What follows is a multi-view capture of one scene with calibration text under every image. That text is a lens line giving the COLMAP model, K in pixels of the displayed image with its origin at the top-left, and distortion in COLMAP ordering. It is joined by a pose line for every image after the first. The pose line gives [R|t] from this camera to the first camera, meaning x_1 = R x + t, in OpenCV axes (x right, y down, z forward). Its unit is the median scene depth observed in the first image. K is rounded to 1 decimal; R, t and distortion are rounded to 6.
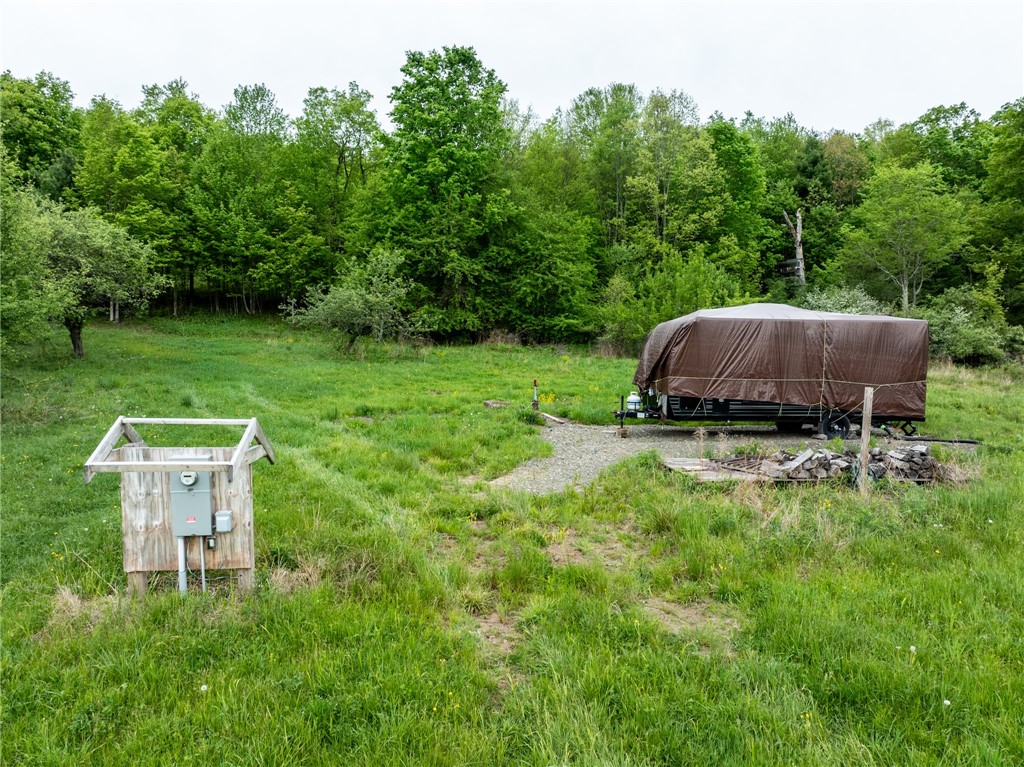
lens RADIAL K [[719.5, 0, 517.6], [0, 719.5, 383.3], [0, 0, 1]] dist [-0.049835, 0.019106]
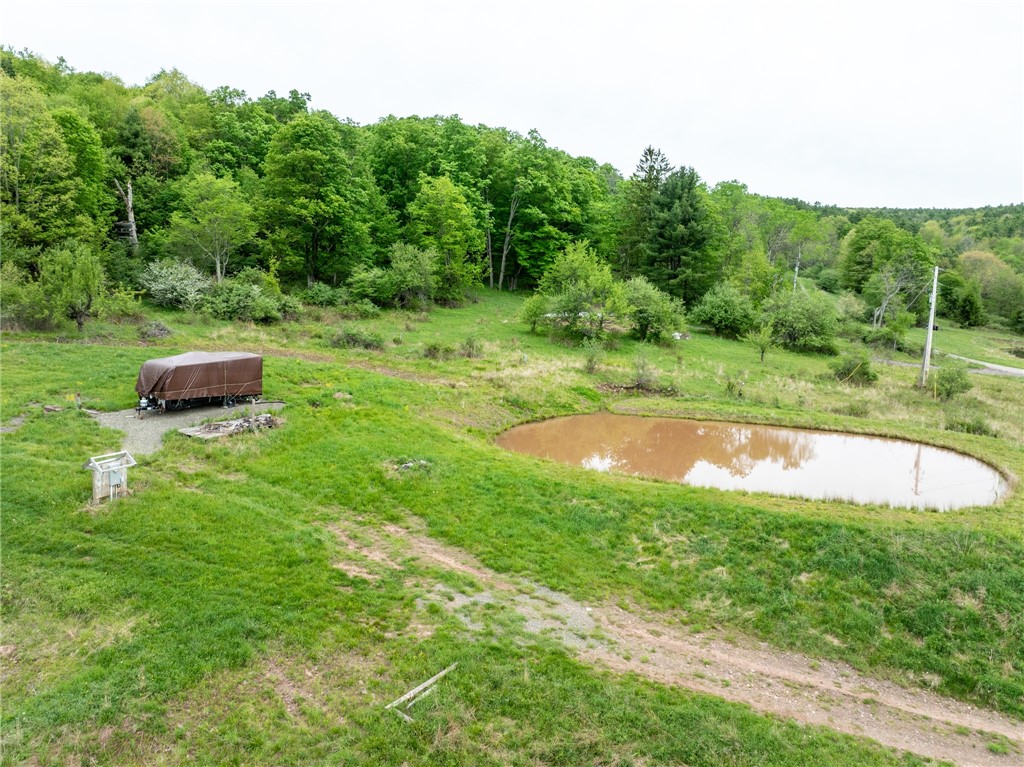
lens RADIAL K [[719.5, 0, 514.7], [0, 719.5, 383.0], [0, 0, 1]] dist [-0.049835, 0.019106]
pose [[0.598674, -0.119936, 0.791963, -0.321872], [-0.010218, 0.987502, 0.157273, -0.142104], [-0.800928, -0.102248, 0.589966, -0.436250]]
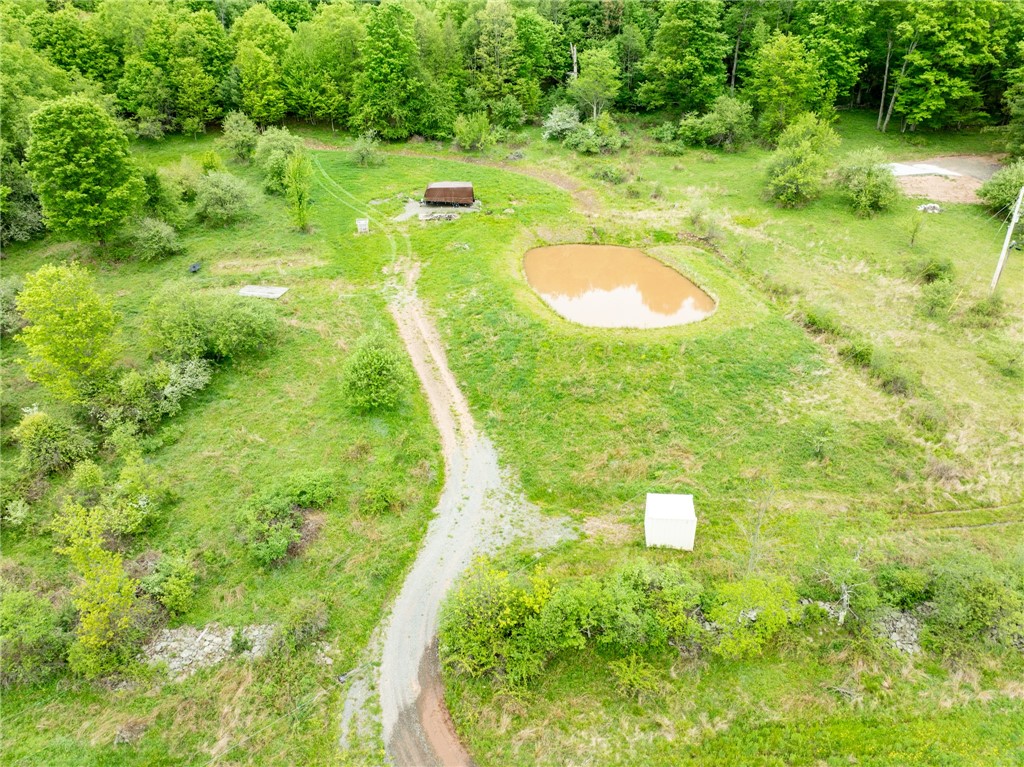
lens RADIAL K [[719.5, 0, 513.7], [0, 719.5, 380.4], [0, 0, 1]] dist [-0.049835, 0.019106]
pose [[0.999950, -0.008865, 0.004624, 0.306480], [0.005790, 0.890433, 0.455078, -0.460059], [-0.008151, -0.455029, 0.890439, -1.681359]]
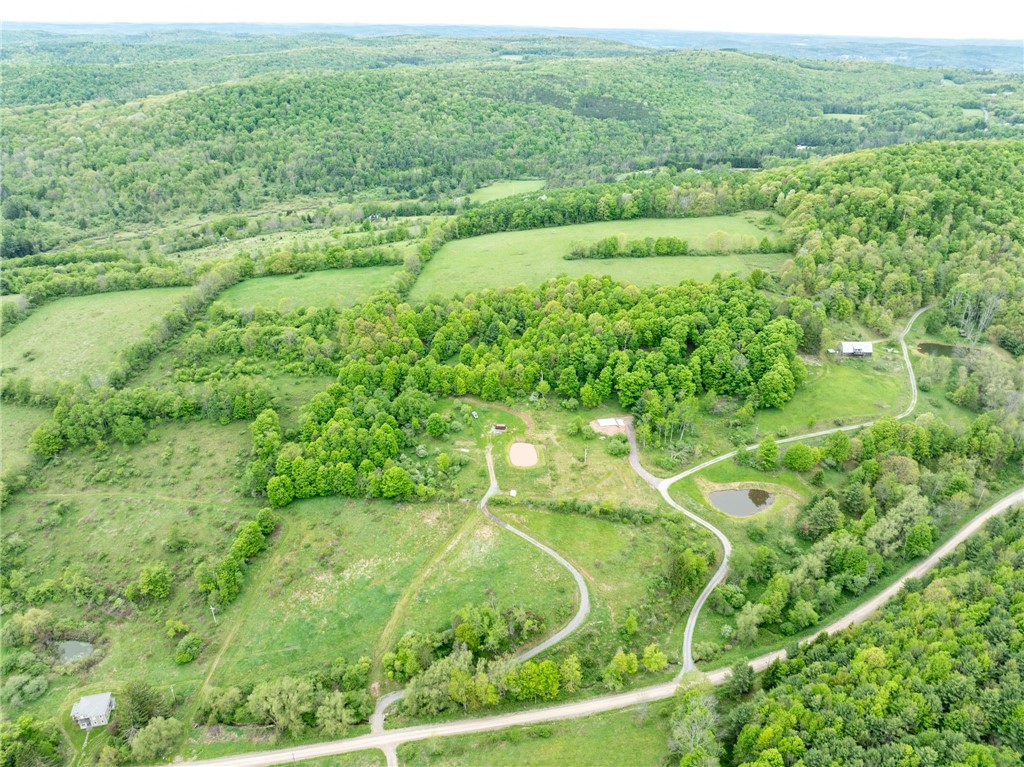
lens RADIAL K [[719.5, 0, 512.4], [0, 719.5, 381.1], [0, 0, 1]] dist [-0.049835, 0.019106]
pose [[0.987852, 0.077829, -0.134501, 1.583354], [-0.008336, 0.890832, 0.454257, -5.071933], [0.155172, -0.447617, 0.880659, -8.048434]]
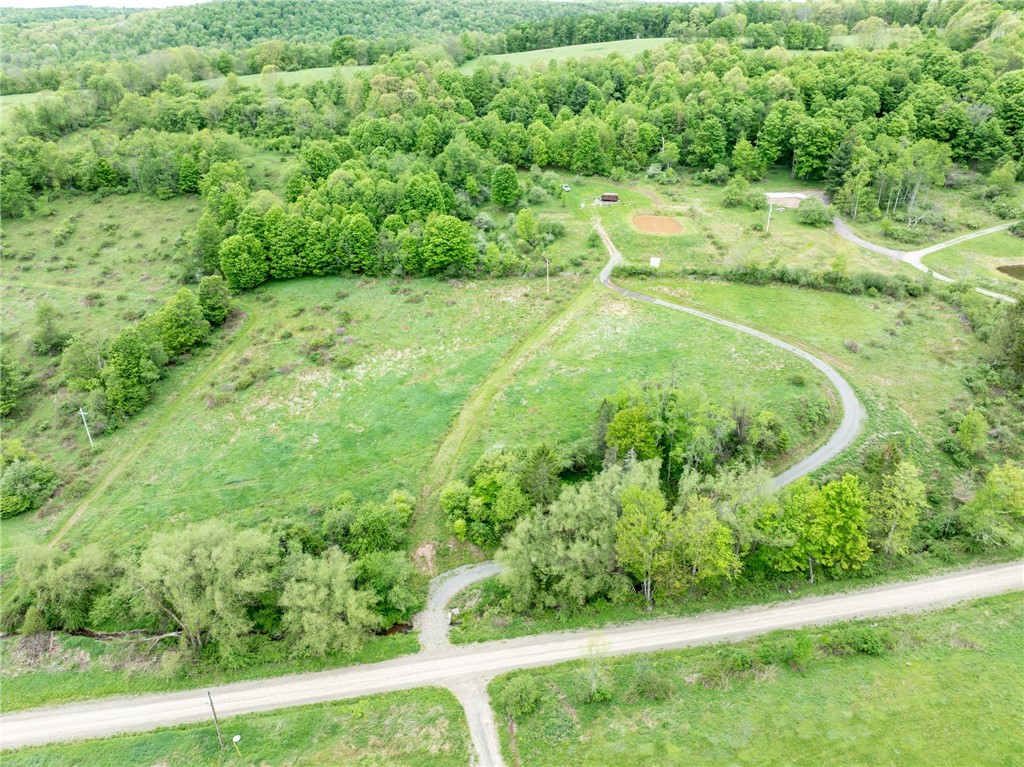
lens RADIAL K [[719.5, 0, 511.7], [0, 719.5, 383.7], [0, 0, 1]] dist [-0.049835, 0.019106]
pose [[0.985676, 0.074272, -0.151415, 0.354712], [0.002660, 0.890849, 0.454292, -1.356518], [0.168629, -0.448187, 0.877891, -5.795884]]
